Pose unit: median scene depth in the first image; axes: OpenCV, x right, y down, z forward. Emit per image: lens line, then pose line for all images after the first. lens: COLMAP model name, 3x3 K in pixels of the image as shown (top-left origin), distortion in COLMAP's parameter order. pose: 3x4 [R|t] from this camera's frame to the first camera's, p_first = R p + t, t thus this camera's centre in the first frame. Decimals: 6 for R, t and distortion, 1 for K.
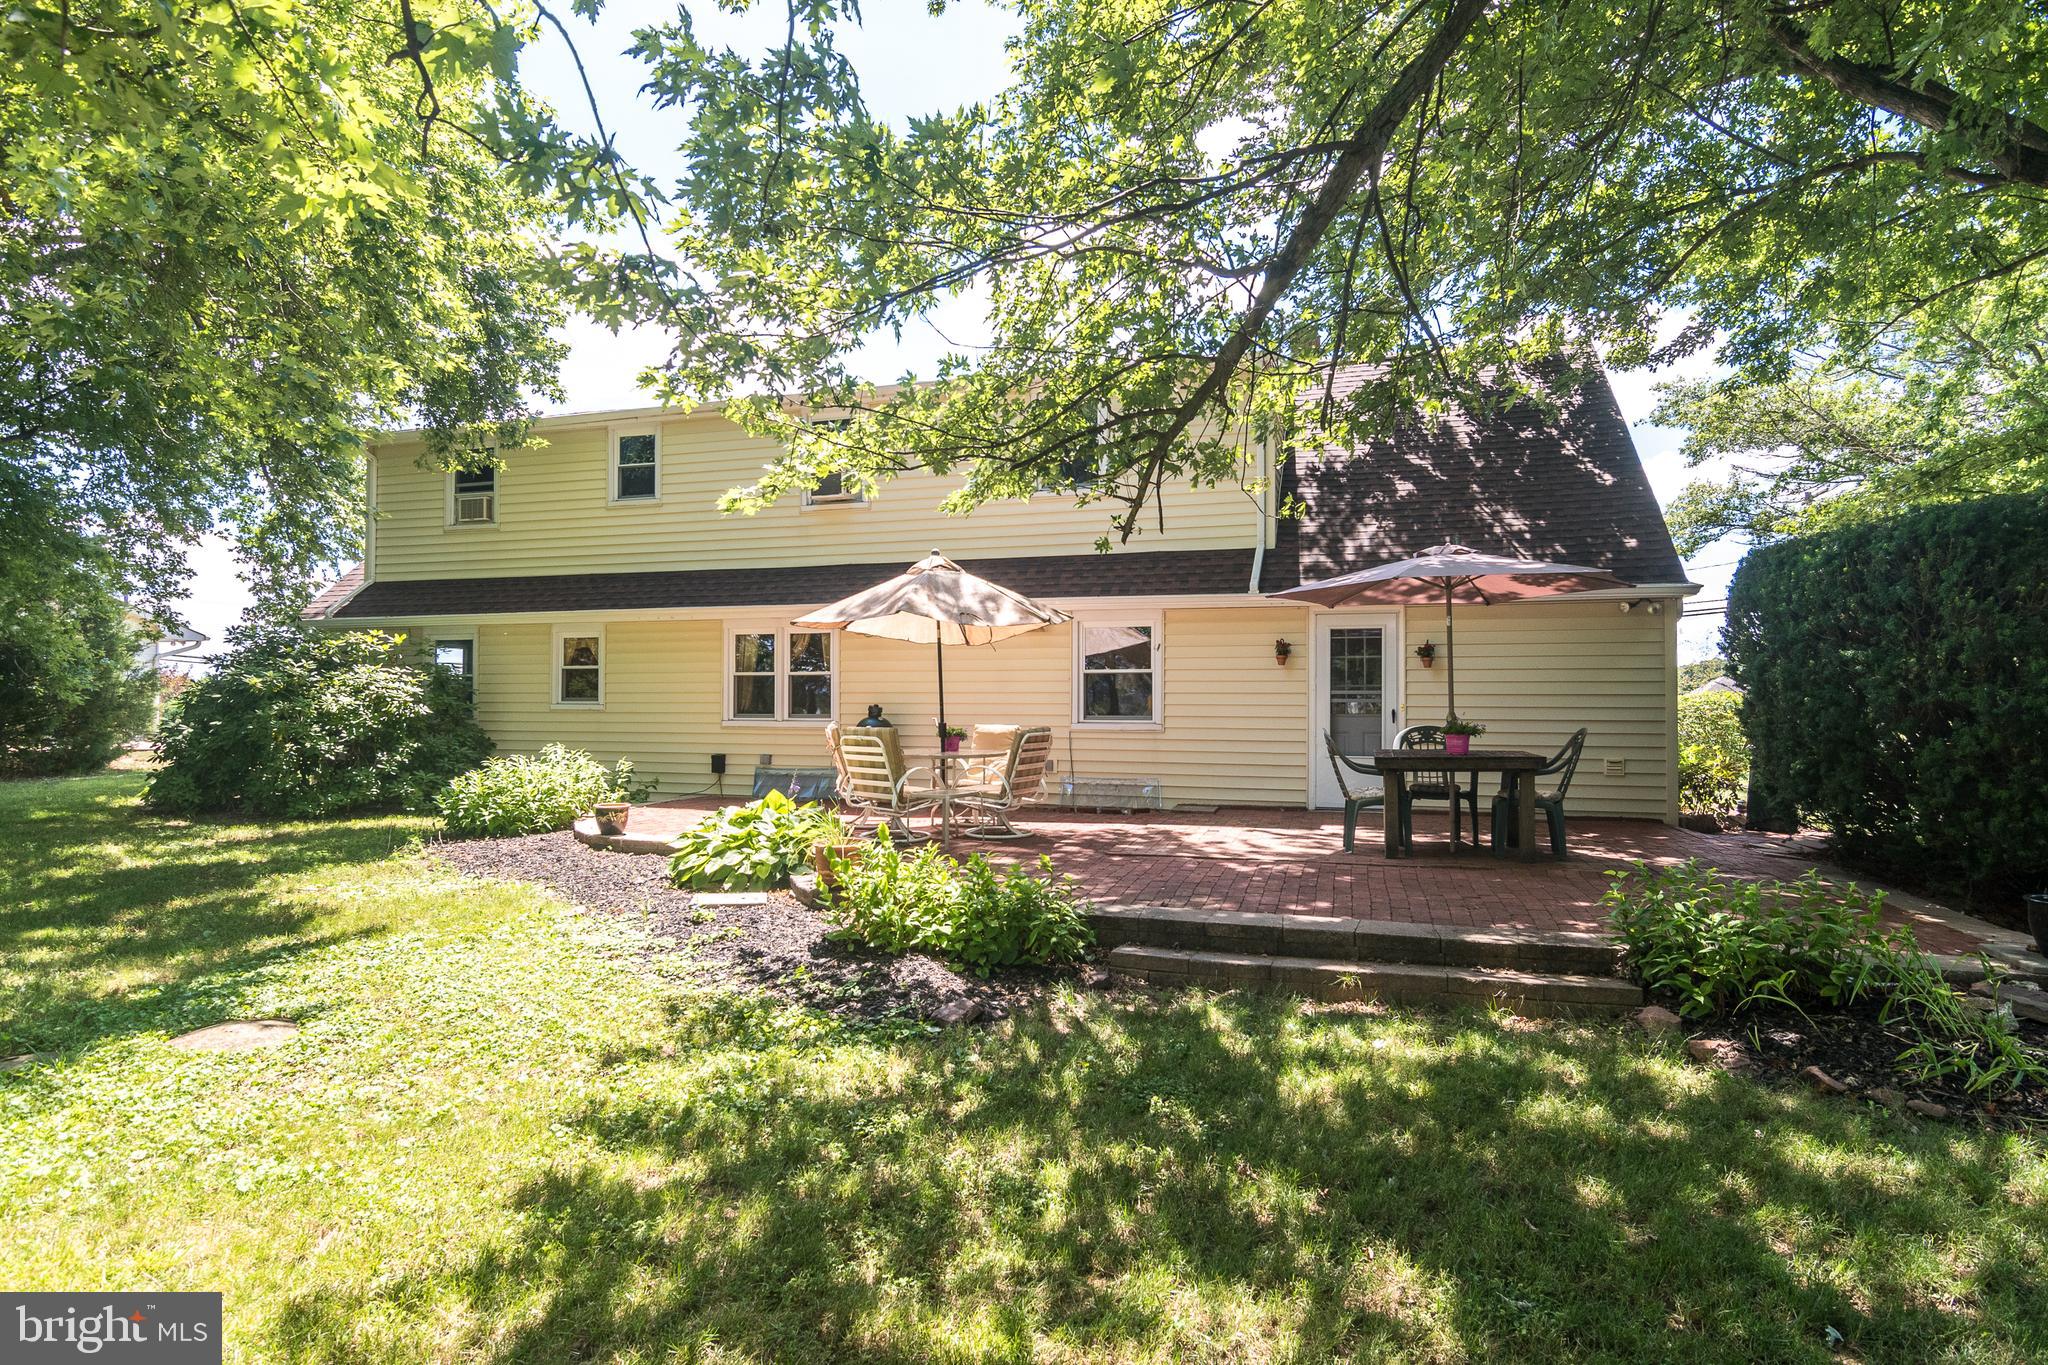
lens RADIAL K [[1068.5, 0, 1015.4], [0, 1068.5, 687.6], [0, 0, 1]] dist [0.001243, -0.000034]
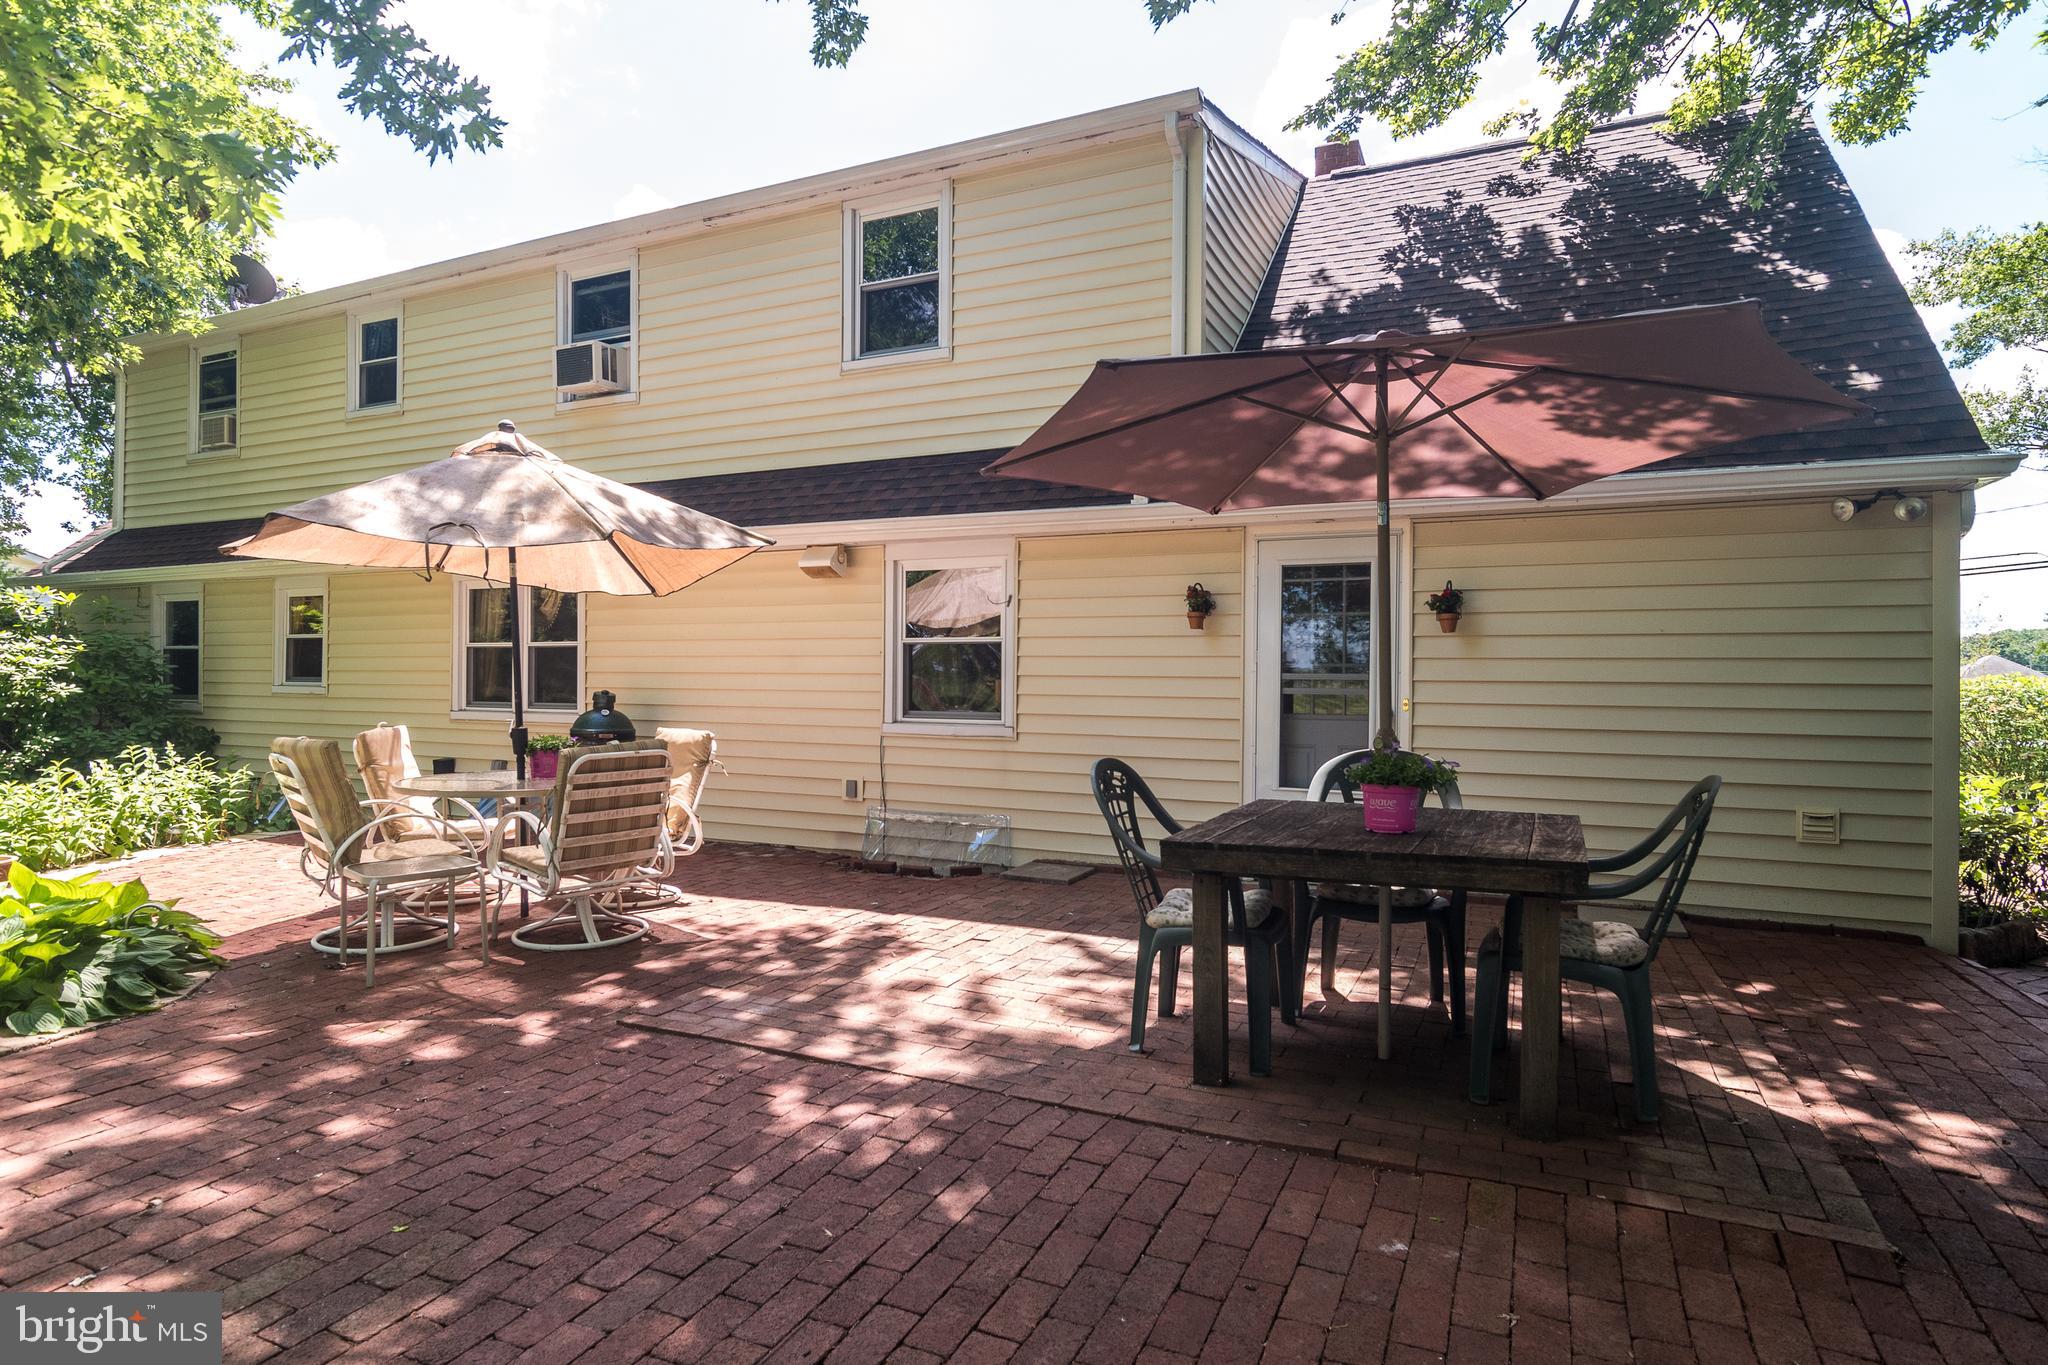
lens RADIAL K [[1079.8, 0, 1024.0], [0, 1079.8, 682.5], [0, 0, 1]] dist [-0.000987, -0.000048]
pose [[0.989881, 0.005395, -0.141798, 0.219864], [-0.002922, 0.999840, 0.017642, -0.001845], [0.141870, -0.017049, 0.989738, 0.373210]]
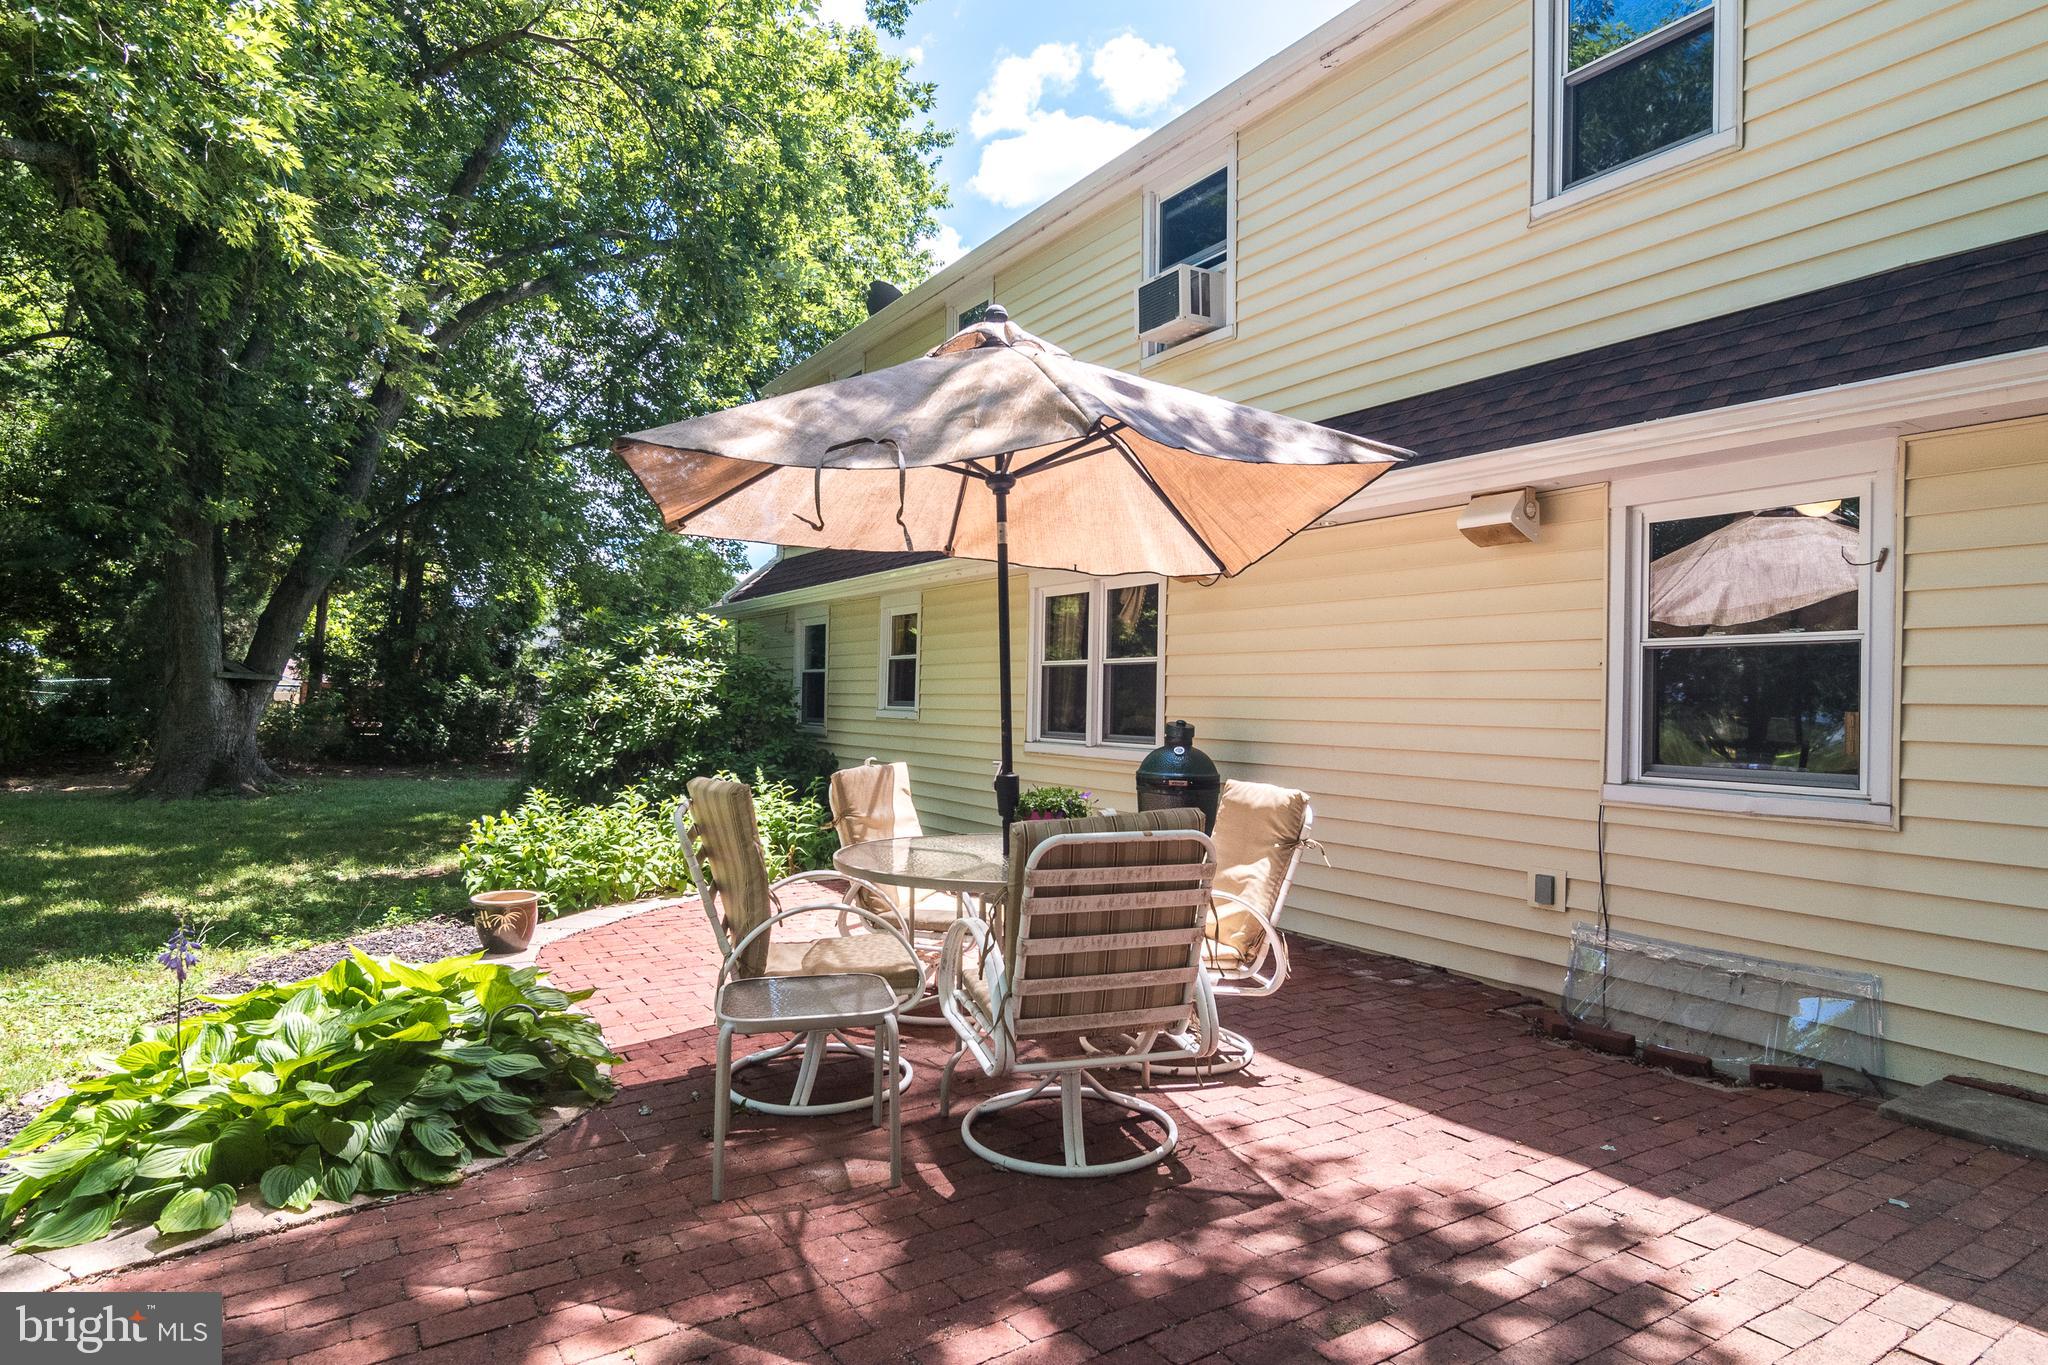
lens RADIAL K [[1141.9, 0, 1030.2], [0, 1141.9, 699.1], [0, 0, 1]] dist [-0.014426, 0.000230]
pose [[0.762747, 0.009659, -0.646624, 0.151603], [-0.007045, 0.999953, 0.006627, 0.002966], [0.646658, -0.000499, 0.762780, 0.557960]]
